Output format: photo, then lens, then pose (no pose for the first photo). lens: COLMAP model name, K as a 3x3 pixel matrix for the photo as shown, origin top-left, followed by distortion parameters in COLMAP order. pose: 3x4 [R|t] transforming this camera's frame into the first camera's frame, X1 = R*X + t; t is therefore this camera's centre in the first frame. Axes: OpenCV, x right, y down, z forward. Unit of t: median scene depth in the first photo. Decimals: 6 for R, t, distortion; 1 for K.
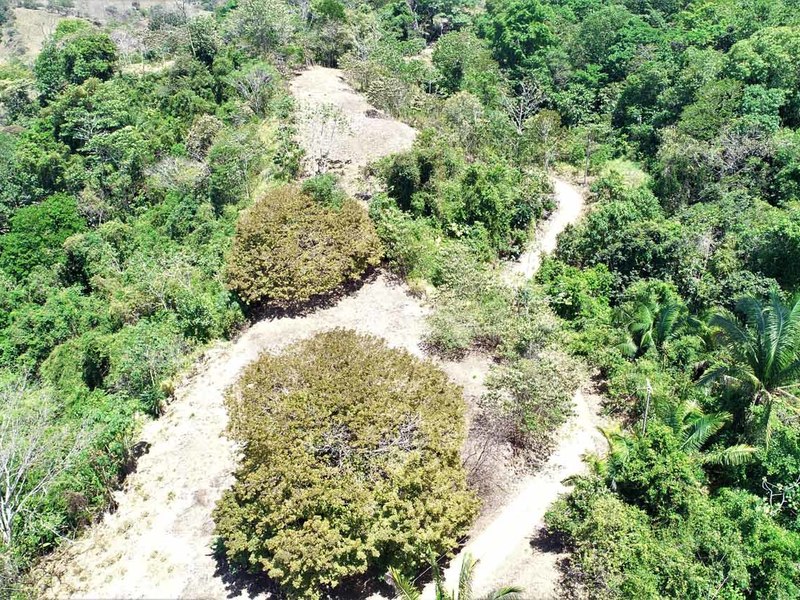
lens RADIAL K [[715.6, 0, 401.8], [0, 715.6, 301.9], [0, 0, 1]] dist [0.001619, -0.008345]
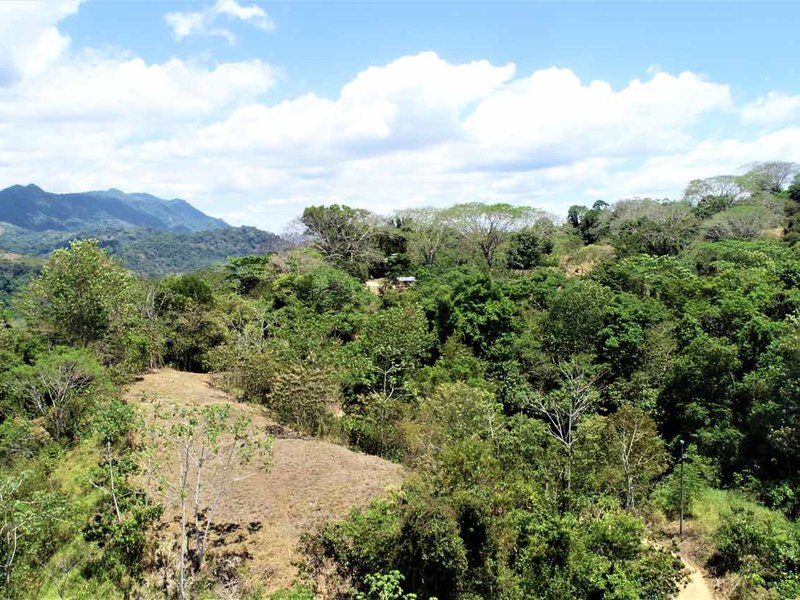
lens RADIAL K [[715.6, 0, 400.5], [0, 715.6, 298.7], [0, 0, 1]] dist [0.001619, -0.008345]
pose [[0.971118, 0.005599, 0.238535, -0.081804], [0.101883, 0.894272, -0.435773, -0.099061], [-0.215755, 0.447490, 0.867872, 0.435924]]
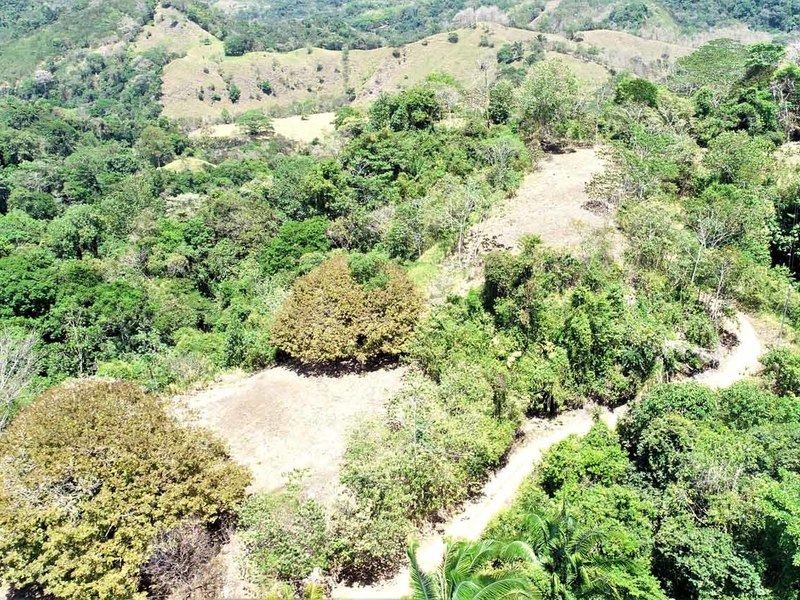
lens RADIAL K [[715.6, 0, 400.5], [0, 715.6, 298.8], [0, 0, 1]] dist [0.001619, -0.008345]
pose [[0.745426, 0.281338, -0.604308, 0.349685], [-0.317762, 0.946910, 0.048871, -0.112093], [0.585975, 0.155596, 0.795250, 0.138606]]
